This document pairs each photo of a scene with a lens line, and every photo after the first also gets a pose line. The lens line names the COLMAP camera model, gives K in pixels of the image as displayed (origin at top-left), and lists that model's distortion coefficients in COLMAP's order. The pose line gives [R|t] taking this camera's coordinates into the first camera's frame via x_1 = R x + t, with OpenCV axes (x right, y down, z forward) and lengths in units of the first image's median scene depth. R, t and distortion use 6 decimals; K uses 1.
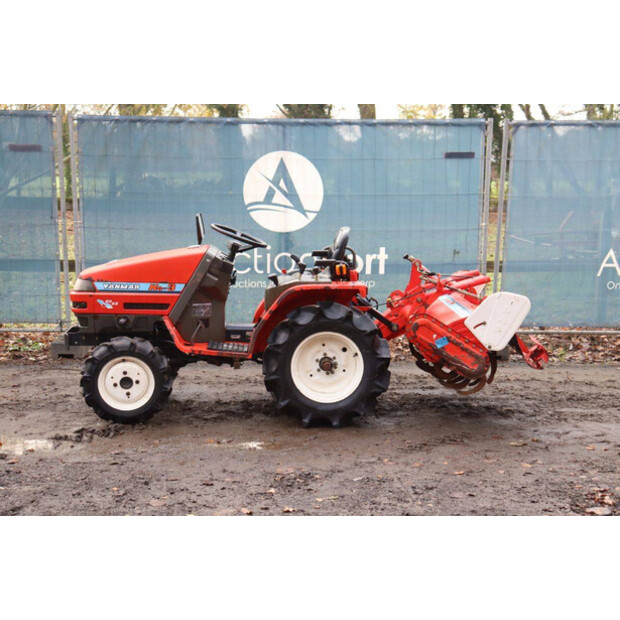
lens RADIAL K [[1075.9, 0, 307.0], [0, 1075.9, 319.9], [0, 0, 1]] dist [0.217779, 0.000000]
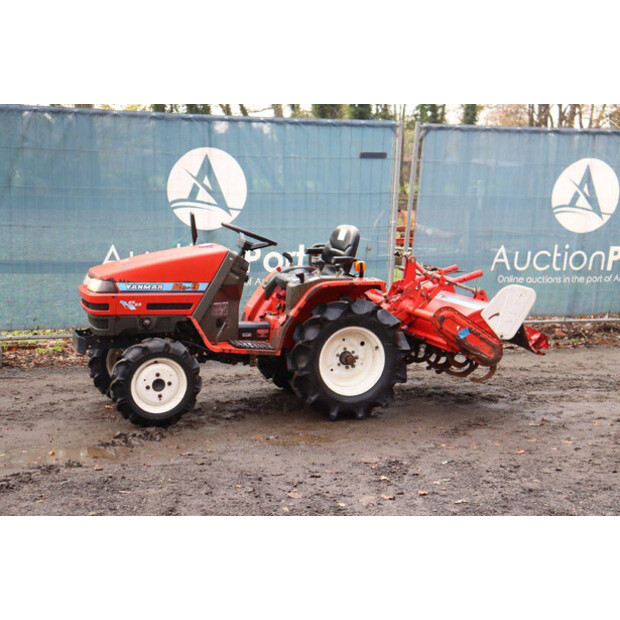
lens RADIAL K [[1142.4, 0, 309.1], [0, 1142.4, 311.2], [0, 0, 1]] dist [0.268364, 0.000000]
pose [[0.953601, -0.025447, 0.299996, -0.341987], [0.028311, 0.999586, -0.005203, 0.000809], [-0.299739, 0.013455, 0.953926, -0.031586]]
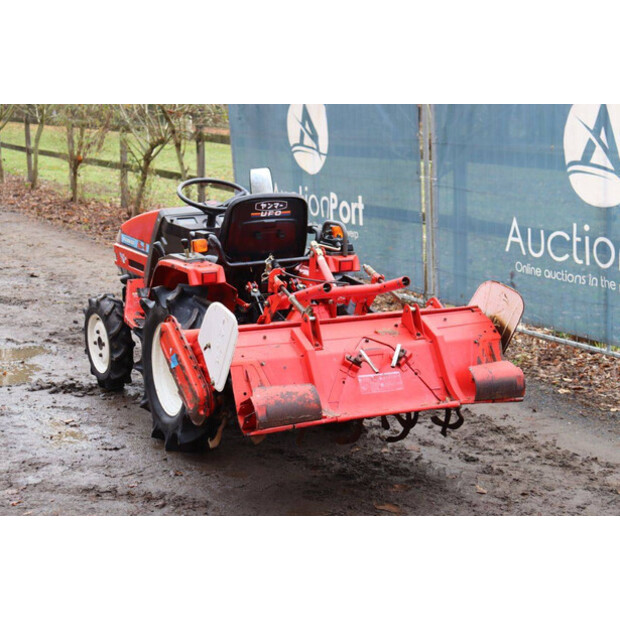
lens RADIAL K [[1142.4, 0, 308.4], [0, 1142.4, 310.7], [0, 0, 1]] dist [0.268364, 0.000000]
pose [[0.423223, 0.152525, -0.893095, 0.777115], [-0.133560, 0.985462, 0.105008, -0.095457], [0.896127, 0.074840, 0.437442, 0.715695]]
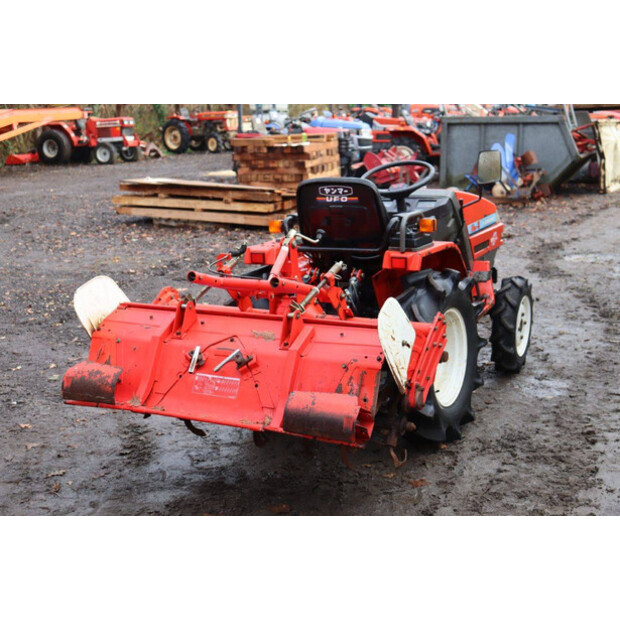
lens RADIAL K [[1008.8, 0, 304.9], [0, 1008.8, 312.7], [0, 0, 1]] dist [0.192534, 0.000000]
pose [[-0.501785, 0.182376, -0.845548, 0.631765], [-0.106694, 0.957006, 0.269734, -0.181914], [0.858387, 0.225563, -0.460753, 1.348108]]
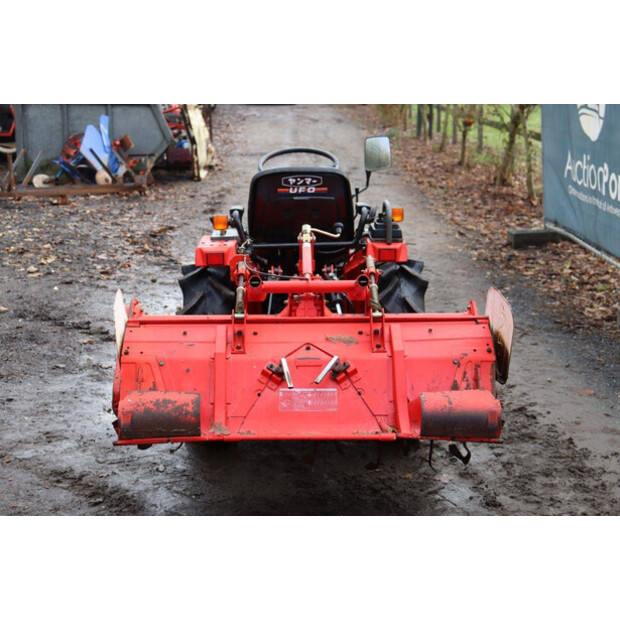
lens RADIAL K [[1122.7, 0, 309.1], [0, 1122.7, 312.8], [0, 0, 1]] dist [0.263947, 0.000000]
pose [[-0.011077, 0.204846, -0.978732, 0.731944], [-0.145623, 0.968026, 0.204253, -0.143912], [0.989278, 0.144789, 0.019107, 1.040478]]
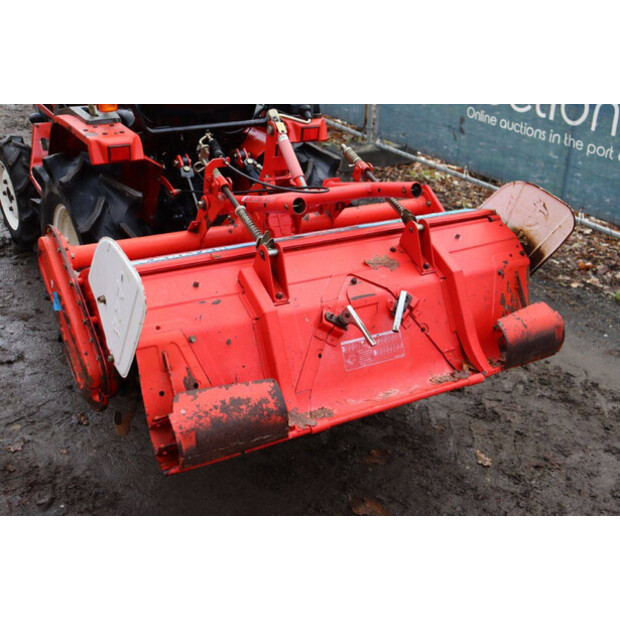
lens RADIAL K [[755.6, 0, 311.6], [0, 755.6, 305.7], [0, 0, 1]] dist [0.023481, 0.000000]
pose [[0.495878, 0.397525, -0.772062, 0.402633], [-0.185209, 0.917028, 0.353210, -0.104094], [0.848412, -0.032156, 0.528359, 0.878650]]
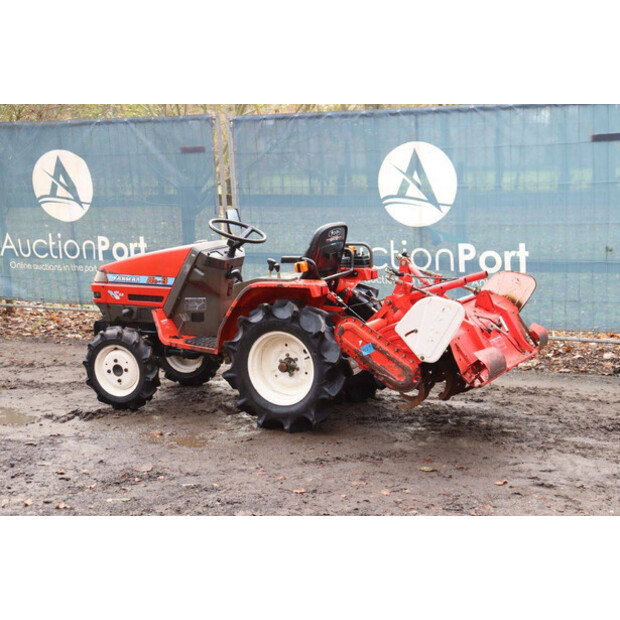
lens RADIAL K [[1075.9, 0, 304.6], [0, 1075.9, 307.9], [0, 0, 1]] dist [0.217779, 0.000000]
pose [[0.867984, 0.041043, -0.494894, 0.504137], [-0.042189, 0.999070, 0.008861, -0.019145], [0.494798, 0.013188, 0.868908, 0.169904]]
